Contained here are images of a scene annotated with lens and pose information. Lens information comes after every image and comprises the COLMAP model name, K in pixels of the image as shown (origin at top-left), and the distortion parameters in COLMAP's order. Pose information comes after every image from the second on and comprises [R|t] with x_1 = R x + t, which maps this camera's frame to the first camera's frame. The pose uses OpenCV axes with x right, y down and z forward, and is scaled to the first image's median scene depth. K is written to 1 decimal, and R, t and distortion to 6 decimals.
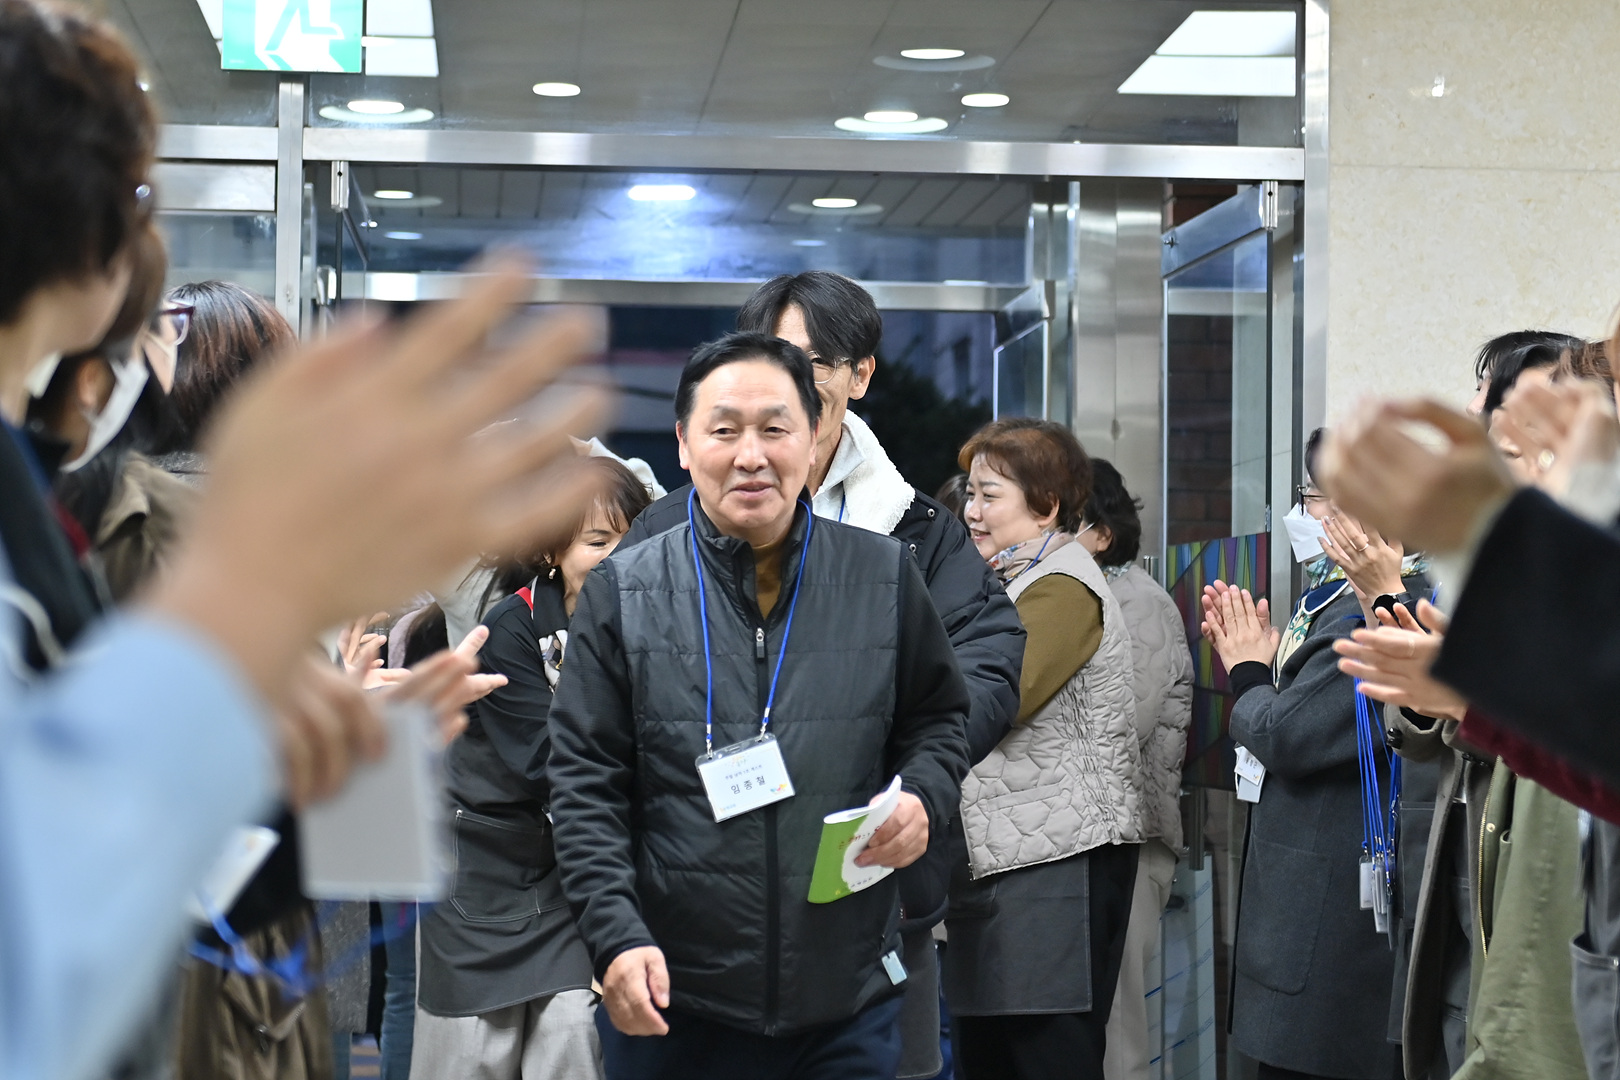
lens RADIAL K [[3932.4, 0, 810.0], [0, 3932.4, 540.0], [0, 0, 1]] dist [0.027729, 0.352215]
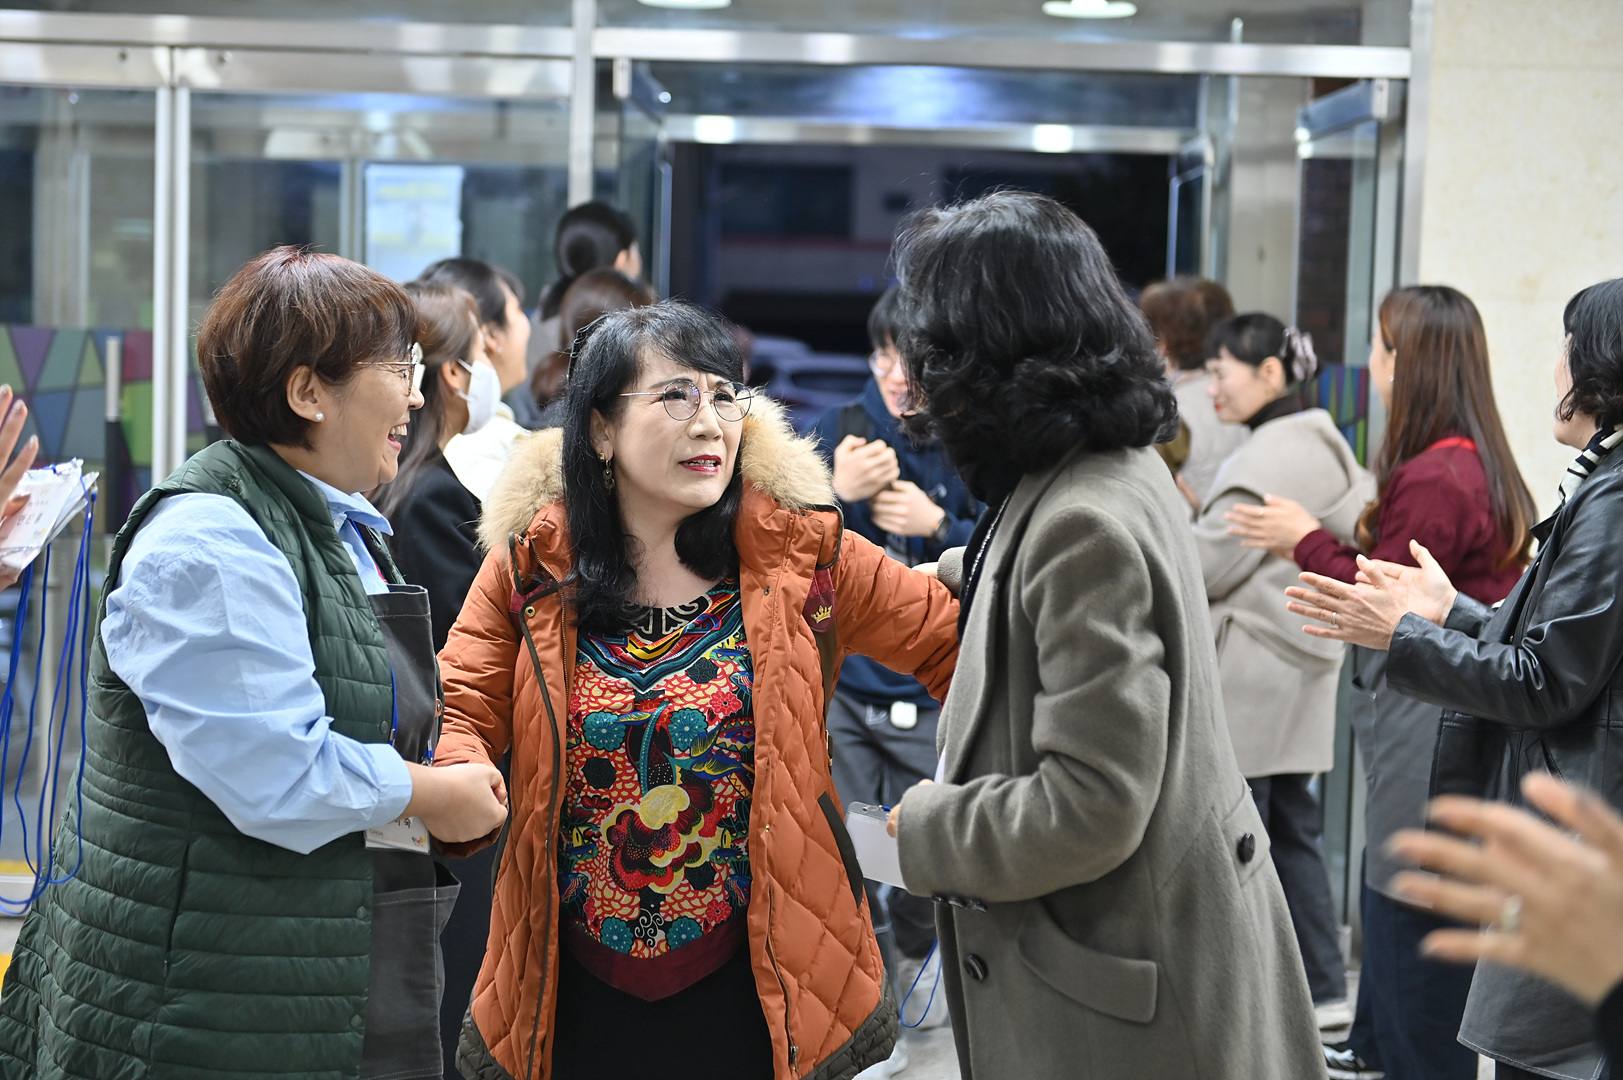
lens RADIAL K [[2642.2, 0, 811.5], [0, 2642.2, 540.0], [0, 0, 1]] dist [0.030140, 0.067296]
pose [[0.995525, 0.023709, -0.091480, 0.019217], [-0.014647, 0.995031, 0.098481, -0.025942], [0.093360, -0.096701, 0.990925, 0.152557]]
